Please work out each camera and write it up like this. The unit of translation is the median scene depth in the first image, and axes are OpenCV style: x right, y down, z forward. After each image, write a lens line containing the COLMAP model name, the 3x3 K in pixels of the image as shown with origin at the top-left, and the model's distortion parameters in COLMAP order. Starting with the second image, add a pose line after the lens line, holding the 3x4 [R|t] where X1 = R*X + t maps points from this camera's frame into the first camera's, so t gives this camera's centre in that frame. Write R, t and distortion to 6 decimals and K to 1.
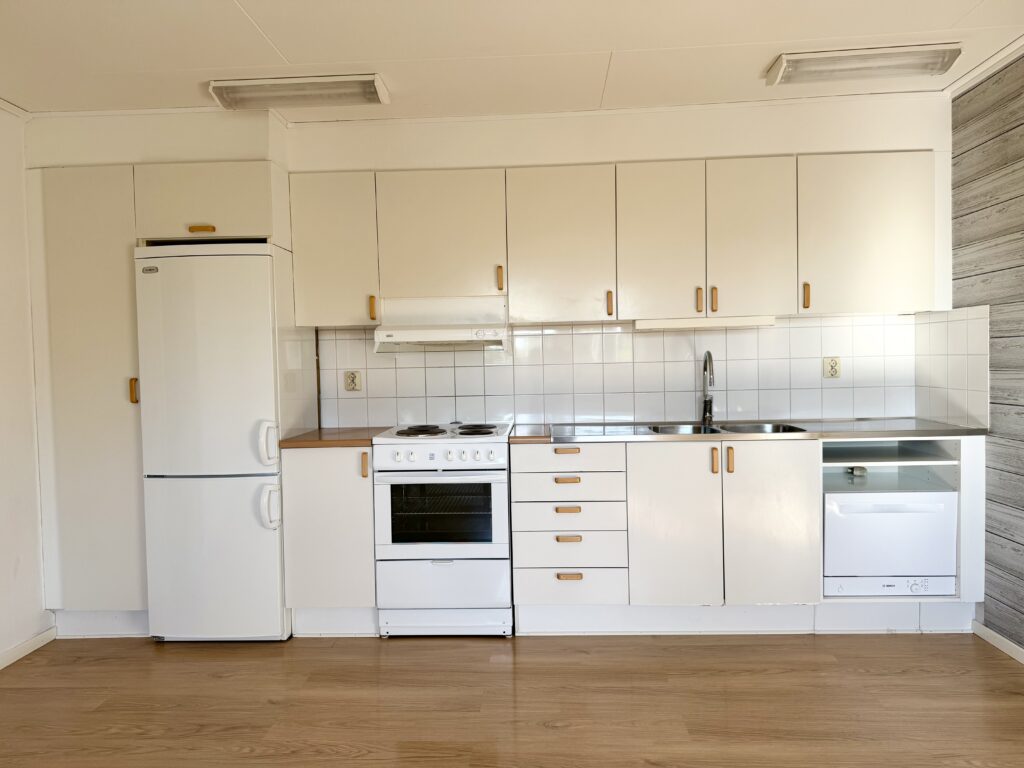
lens RADIAL K [[721.1, 0, 512.0], [0, 721.1, 384.0], [0, 0, 1]] dist [0.044637, -0.047347]
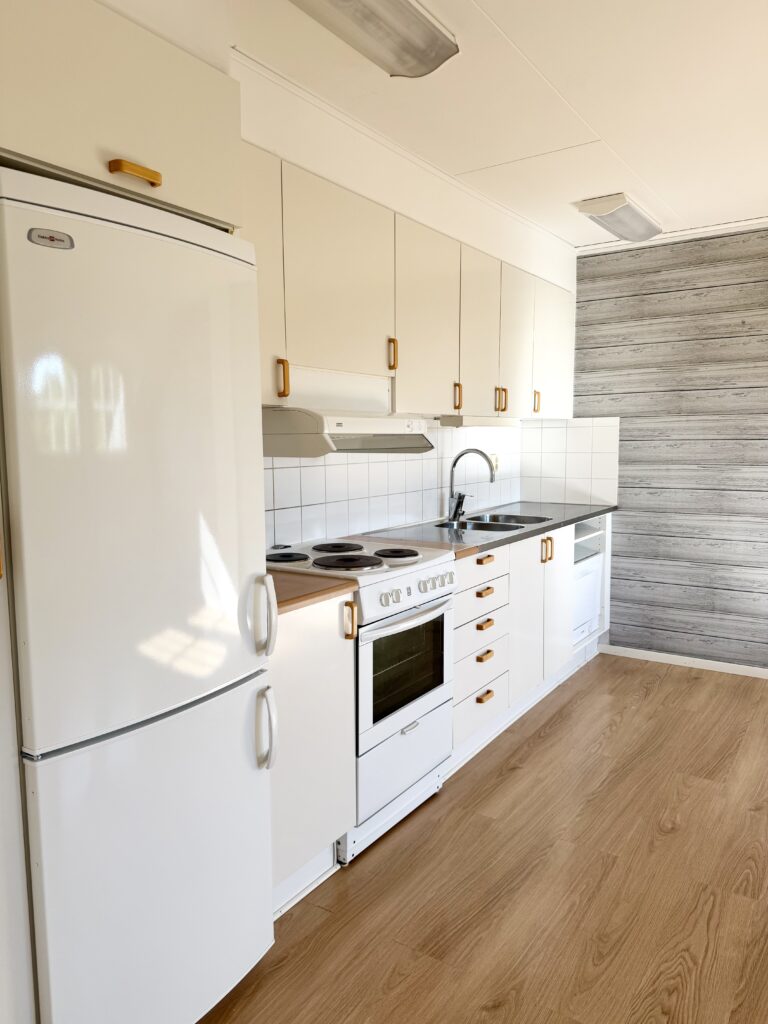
lens RADIAL K [[721.1, 0, 384.0], [0, 721.1, 512.0], [0, 0, 1]] dist [0.044637, -0.047347]
pose [[0.519116, -0.070906, 0.851758, -0.762161], [0.026951, 0.997415, 0.066606, -0.030997], [-0.854279, -0.011621, 0.519685, 0.649805]]
